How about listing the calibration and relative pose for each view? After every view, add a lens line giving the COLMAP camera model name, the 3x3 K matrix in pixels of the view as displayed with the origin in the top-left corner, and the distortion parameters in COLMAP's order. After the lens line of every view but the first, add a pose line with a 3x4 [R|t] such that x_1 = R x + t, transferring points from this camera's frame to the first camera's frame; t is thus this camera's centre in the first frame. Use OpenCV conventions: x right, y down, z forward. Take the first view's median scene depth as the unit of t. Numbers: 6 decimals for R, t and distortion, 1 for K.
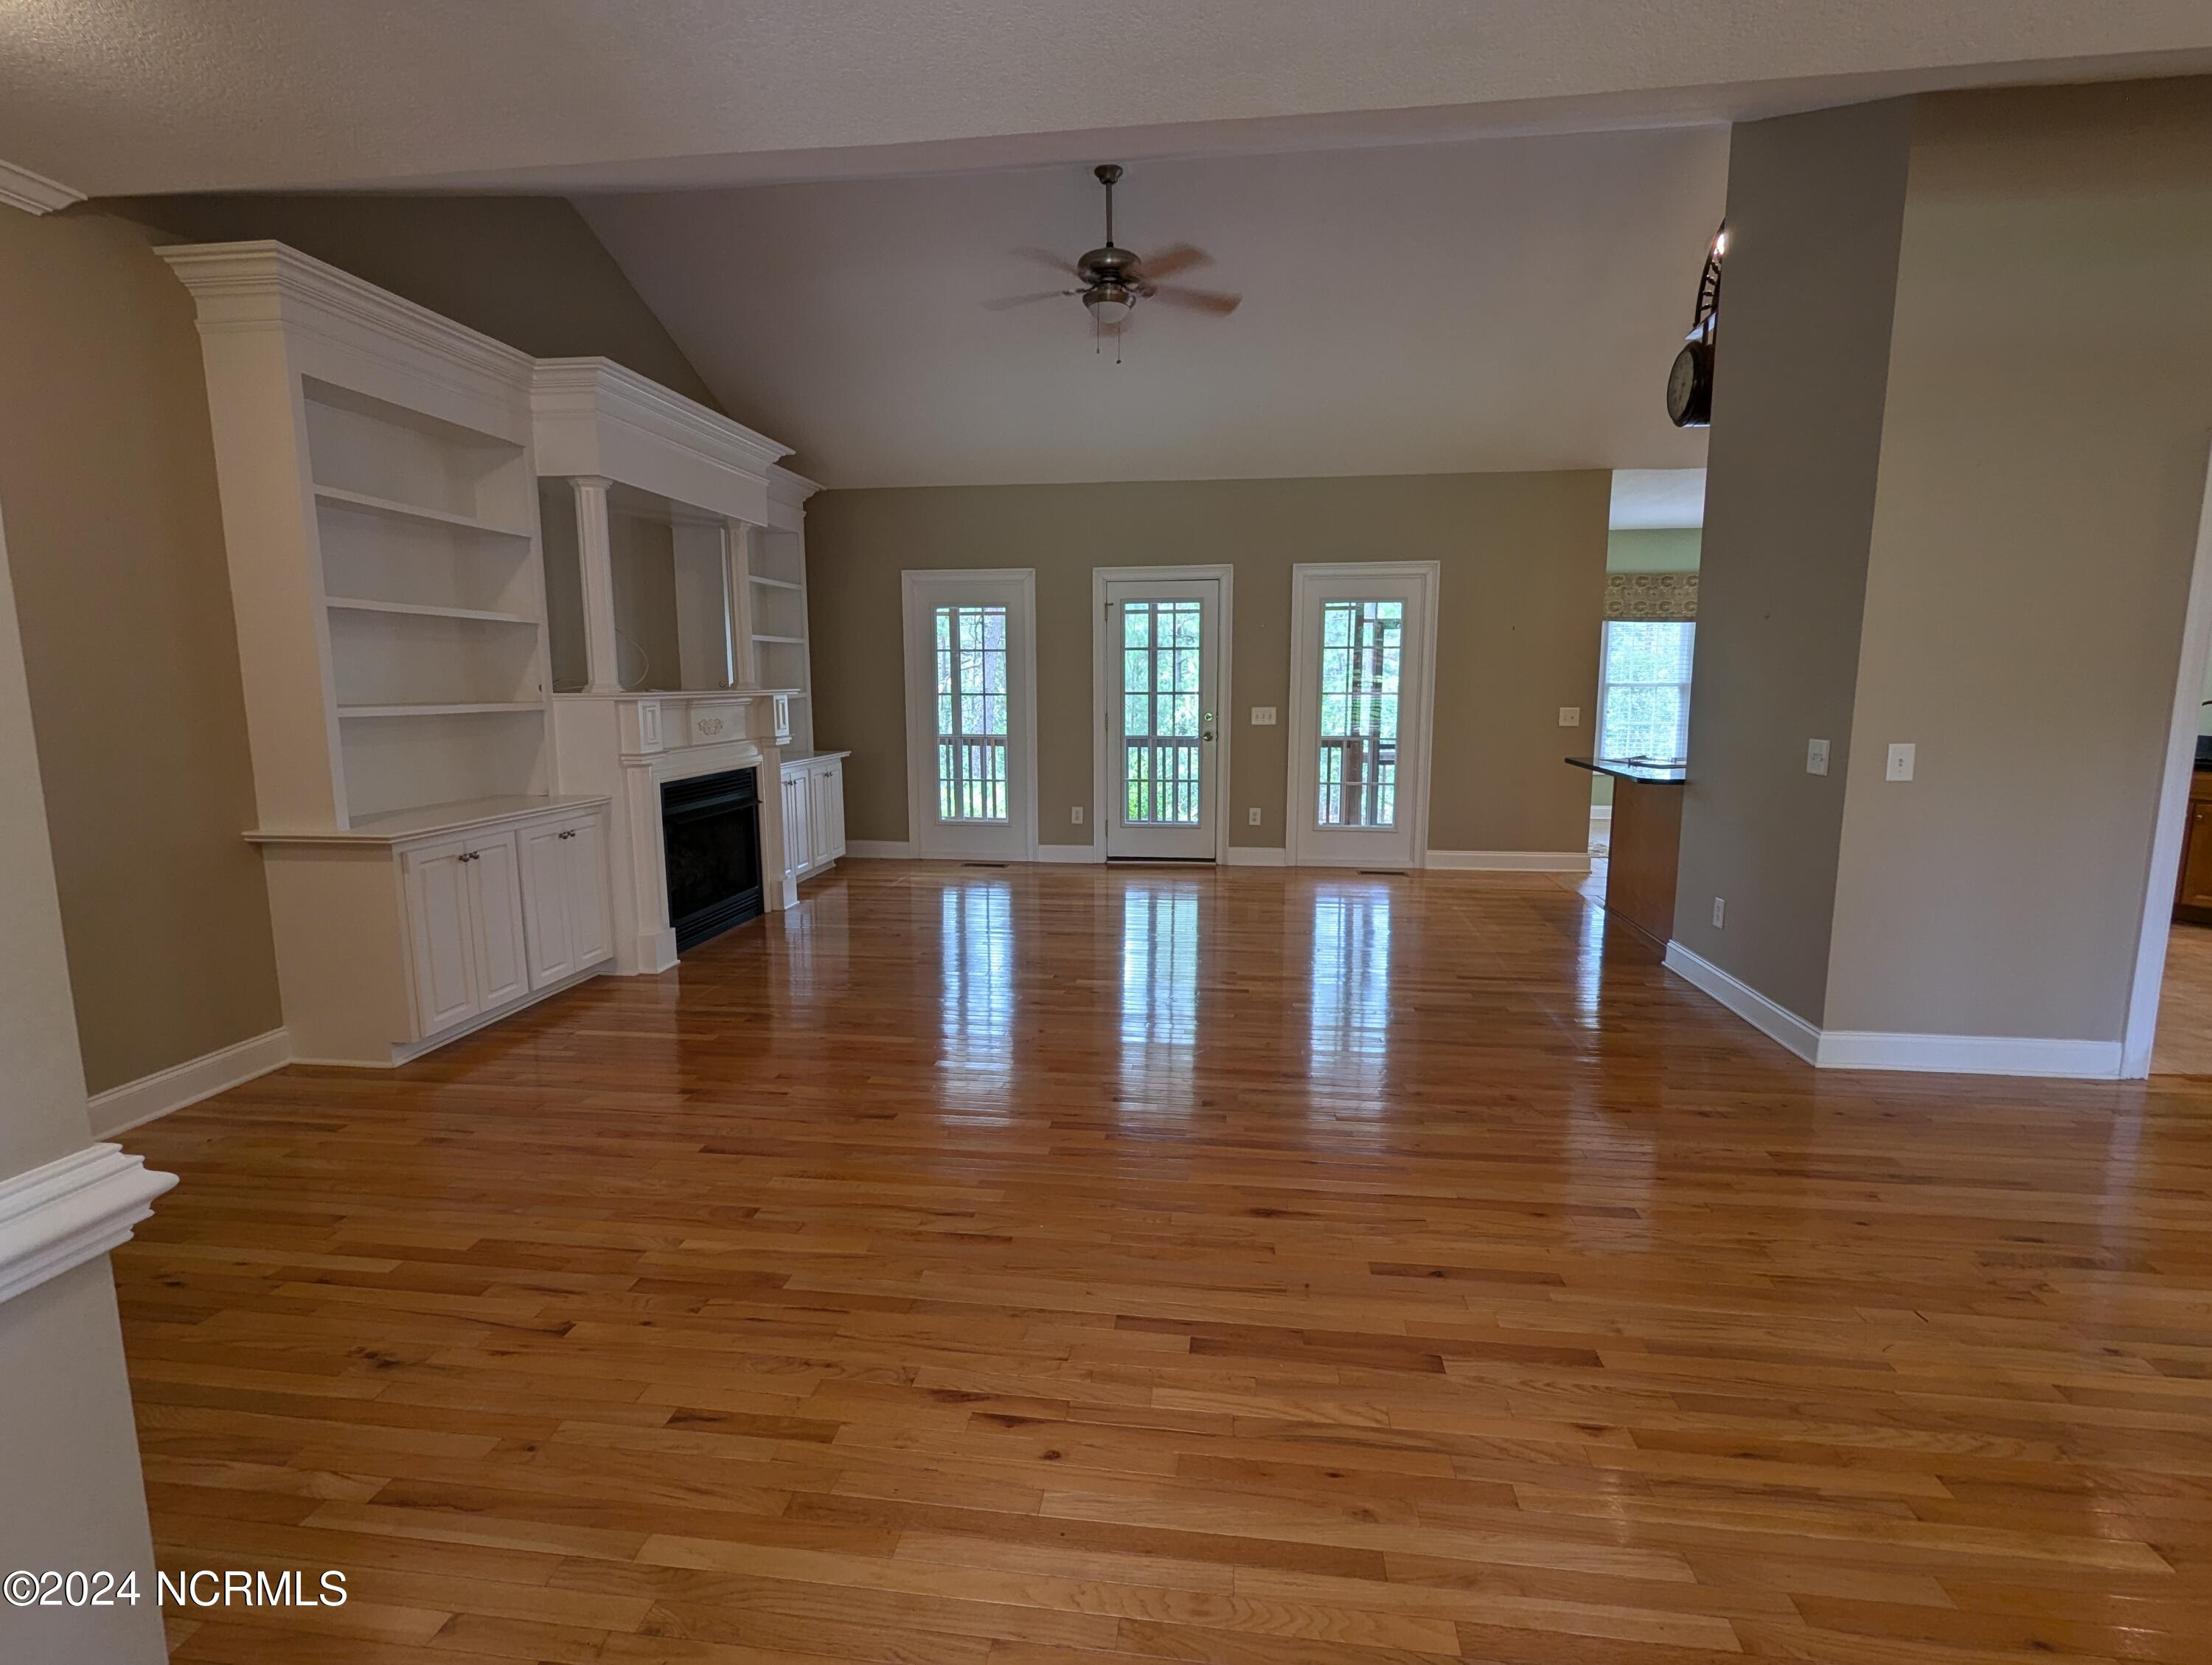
lens RADIAL K [[1059.0, 0, 1111.8], [0, 1059.0, 834.9], [0, 0, 1]] dist [-0.002962, 0.000544]
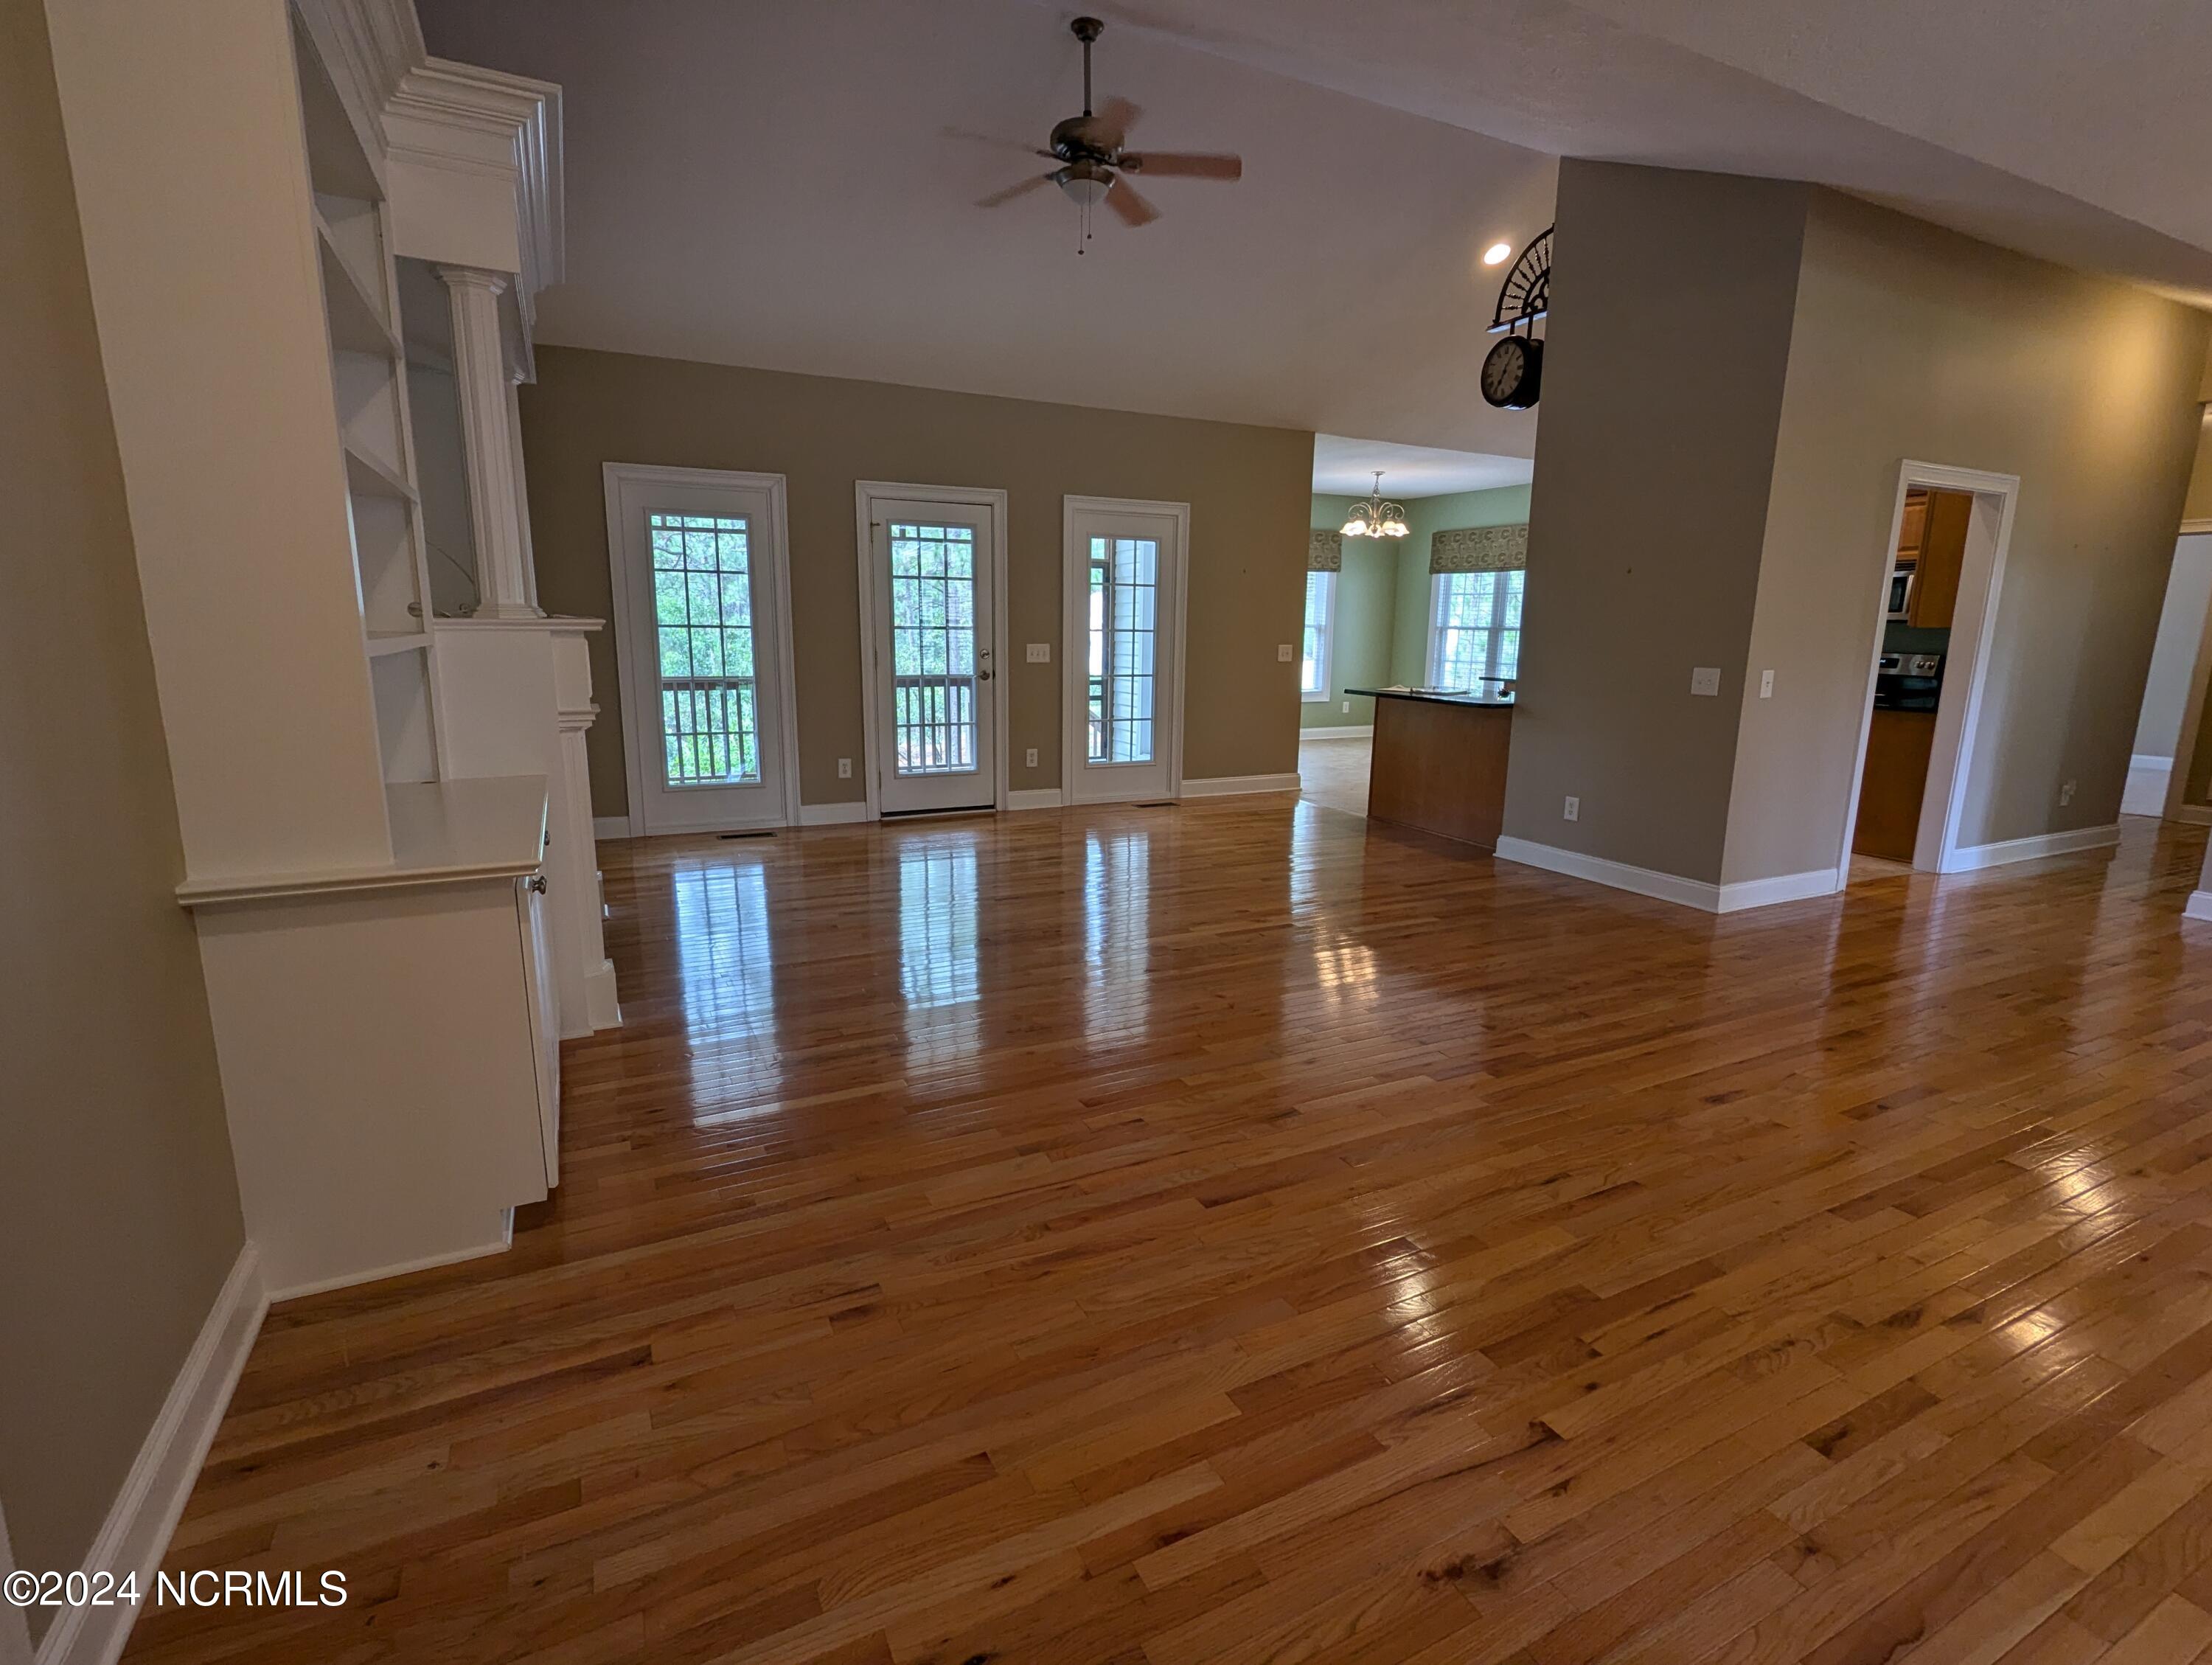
lens RADIAL K [[1059.0, 0, 1111.8], [0, 1059.0, 834.9], [0, 0, 1]] dist [-0.002962, 0.000544]
pose [[0.825179, -0.098657, 0.556190, -0.362653], [0.066410, 0.994745, 0.077920, -0.018646], [-0.560954, -0.027361, 0.827394, 0.165289]]
